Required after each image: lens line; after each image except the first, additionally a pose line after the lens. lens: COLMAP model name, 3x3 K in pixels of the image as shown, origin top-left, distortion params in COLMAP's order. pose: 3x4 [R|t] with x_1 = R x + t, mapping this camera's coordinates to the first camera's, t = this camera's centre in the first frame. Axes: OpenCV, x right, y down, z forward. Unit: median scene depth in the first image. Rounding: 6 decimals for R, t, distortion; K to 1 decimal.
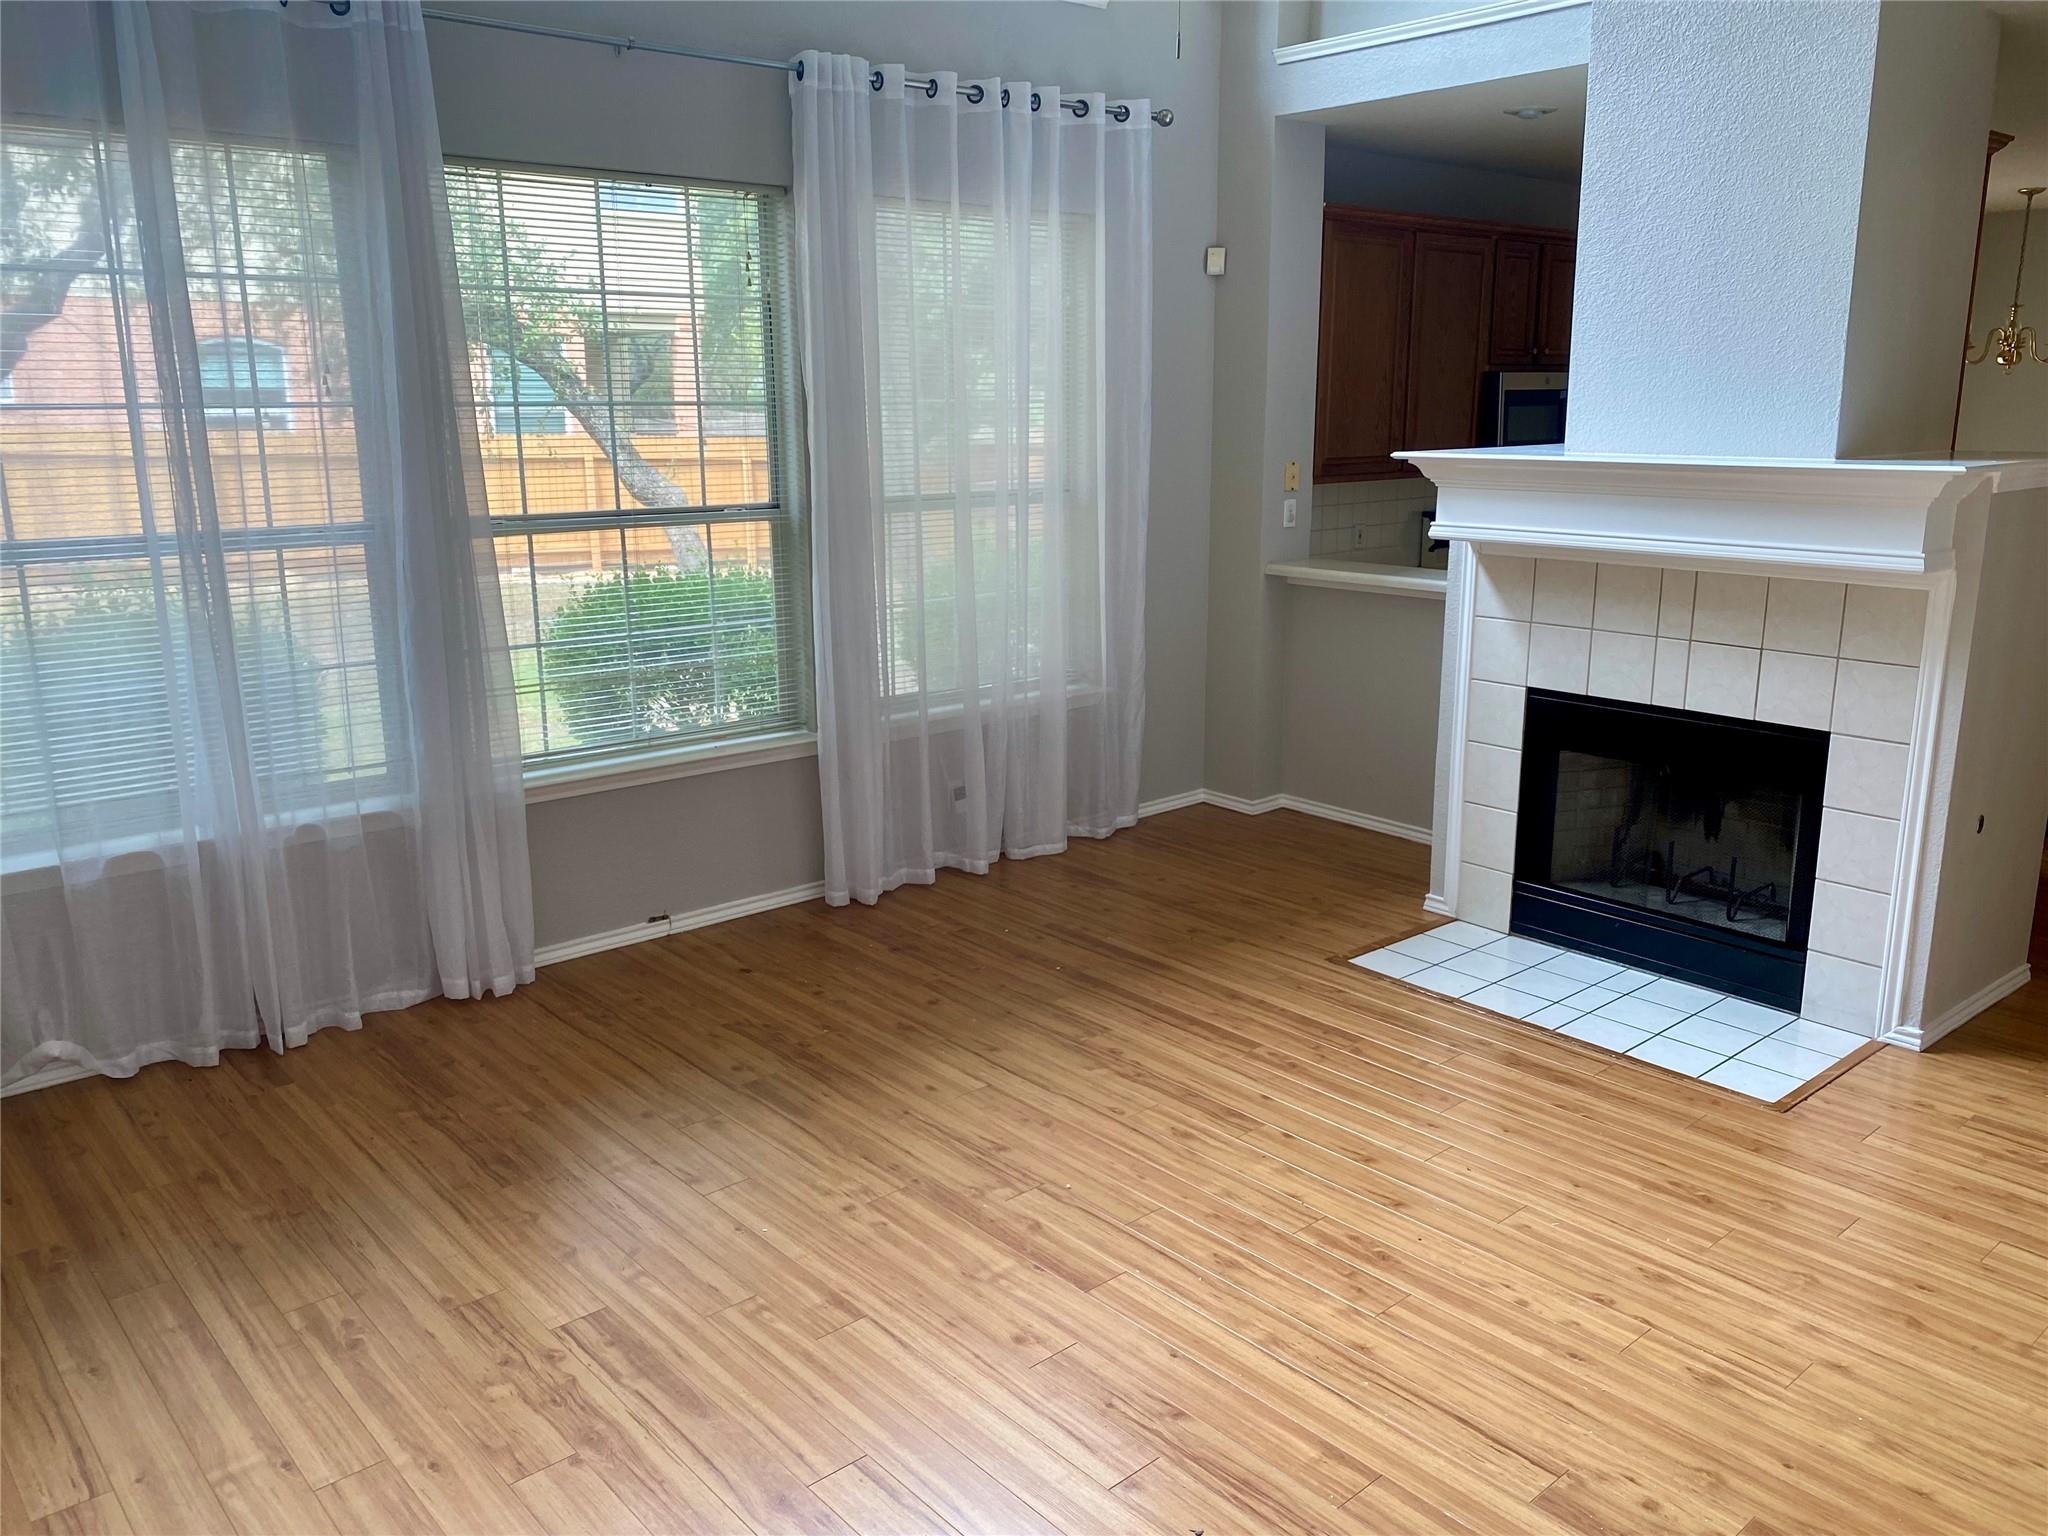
lens RADIAL K [[1562.0, 0, 1024.0], [0, 1562.0, 768.0], [0, 0, 1]] dist [0.022500, -0.026639]
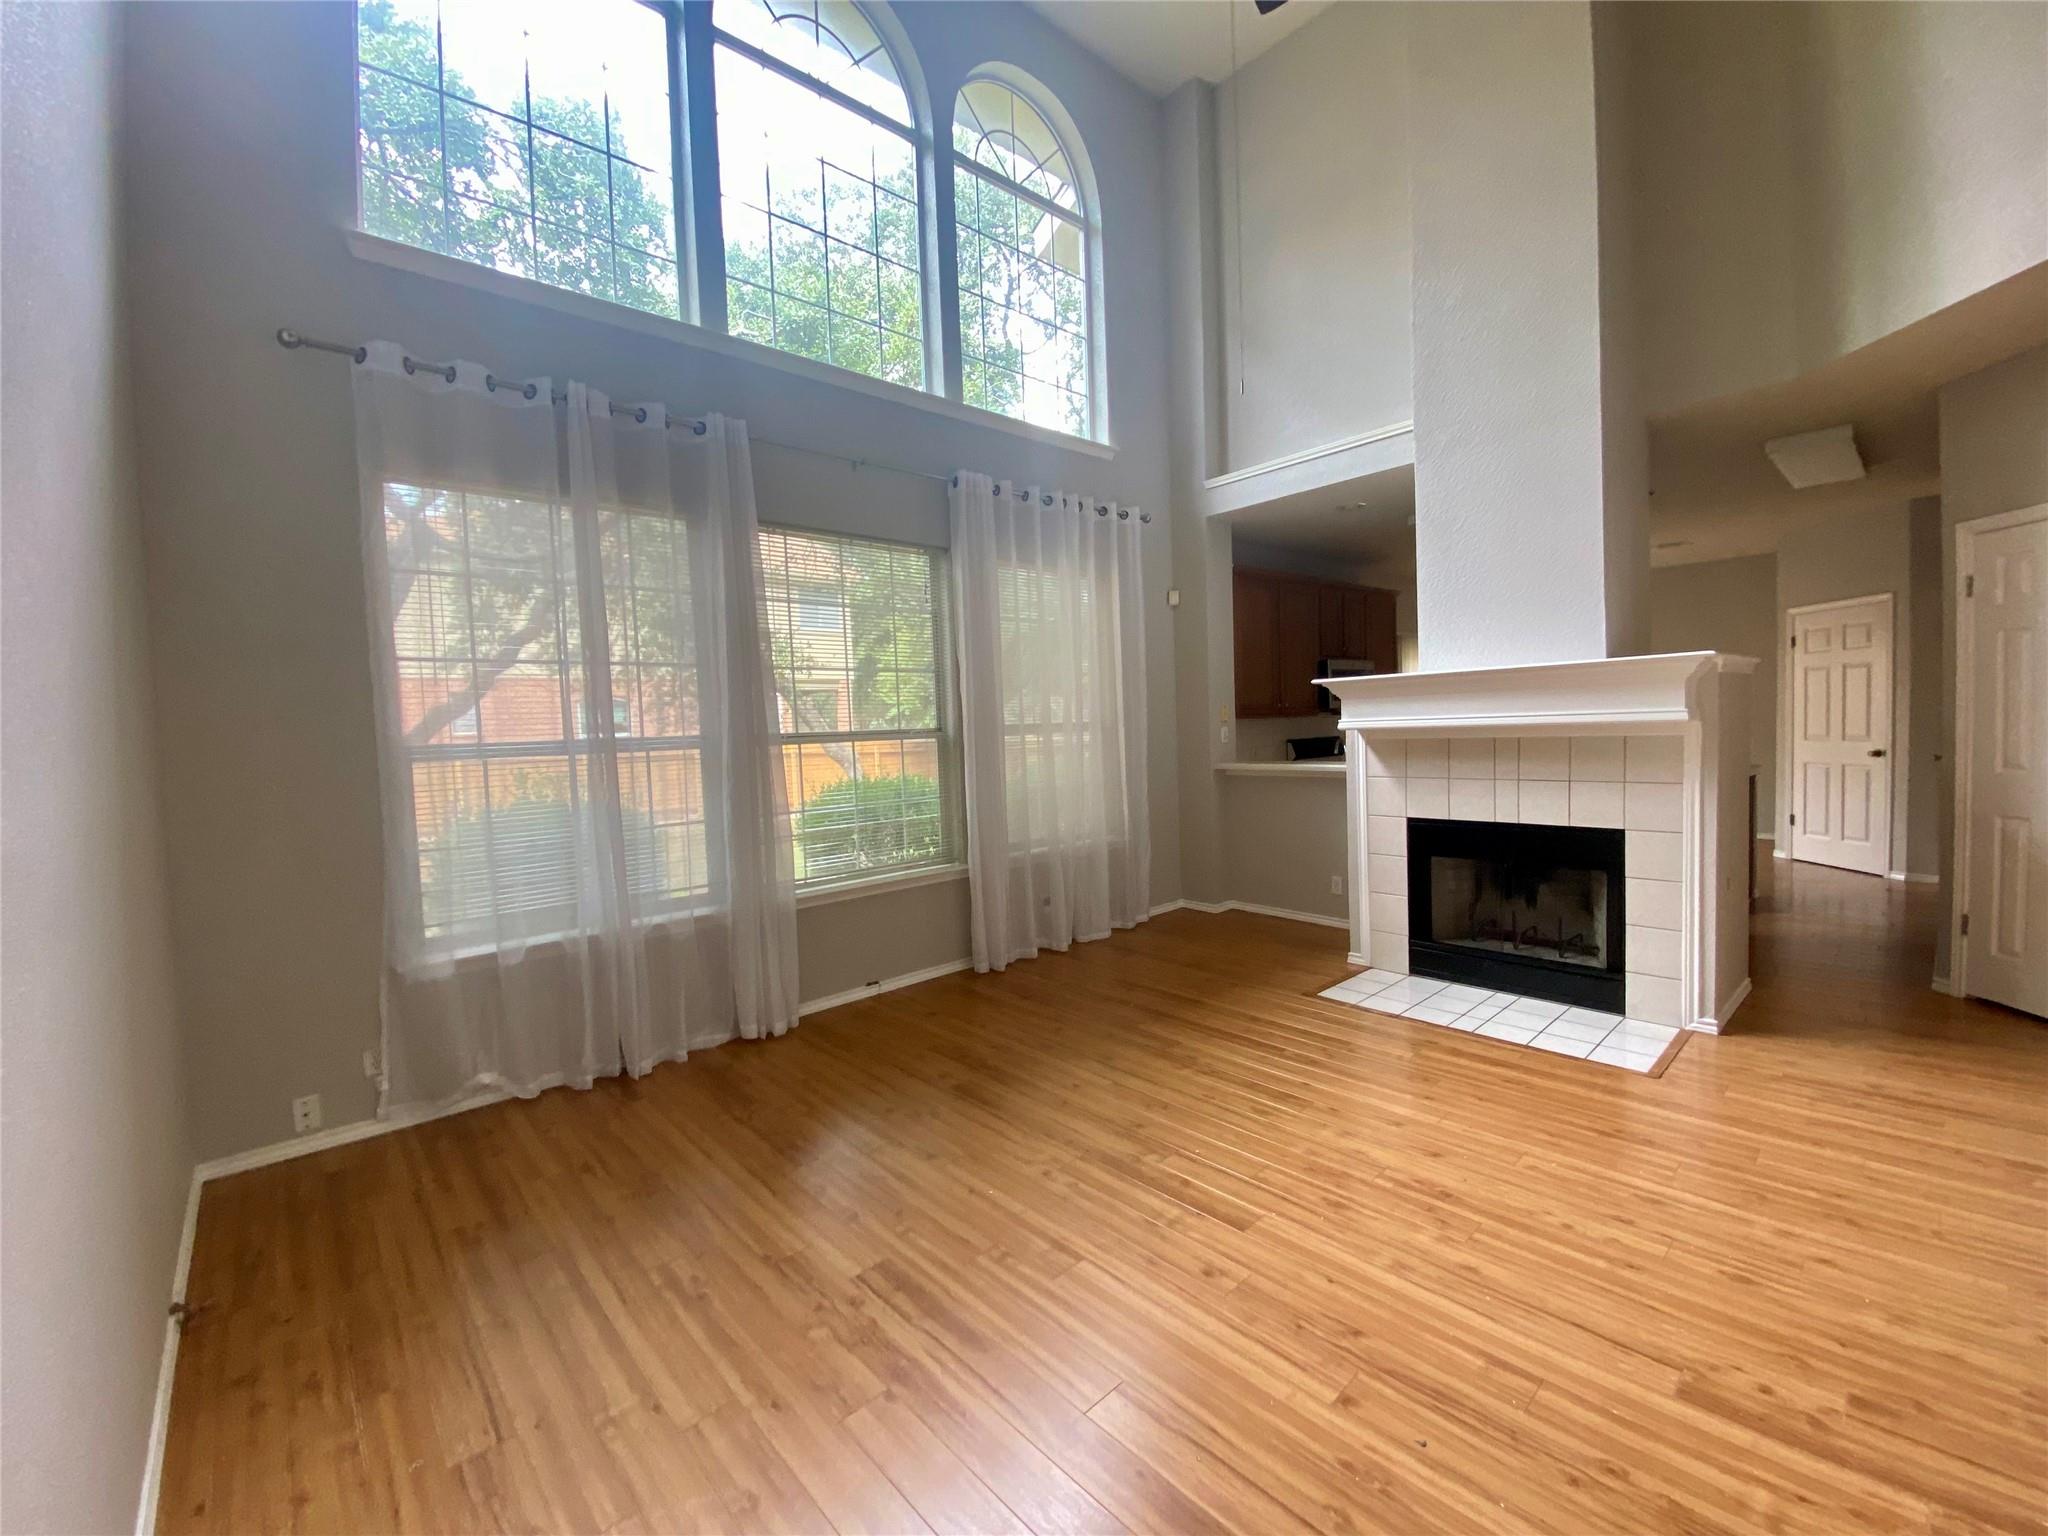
lens RADIAL K [[832.3, 0, 1024.0], [0, 832.3, 768.0], [0, 0, 1]] dist [0.017652, -0.019827]
pose [[0.999331, -0.032664, 0.016477, -0.114599], [0.035079, 0.983393, -0.178065, 0.048278], [-0.010387, 0.178524, 0.983881, 0.169721]]
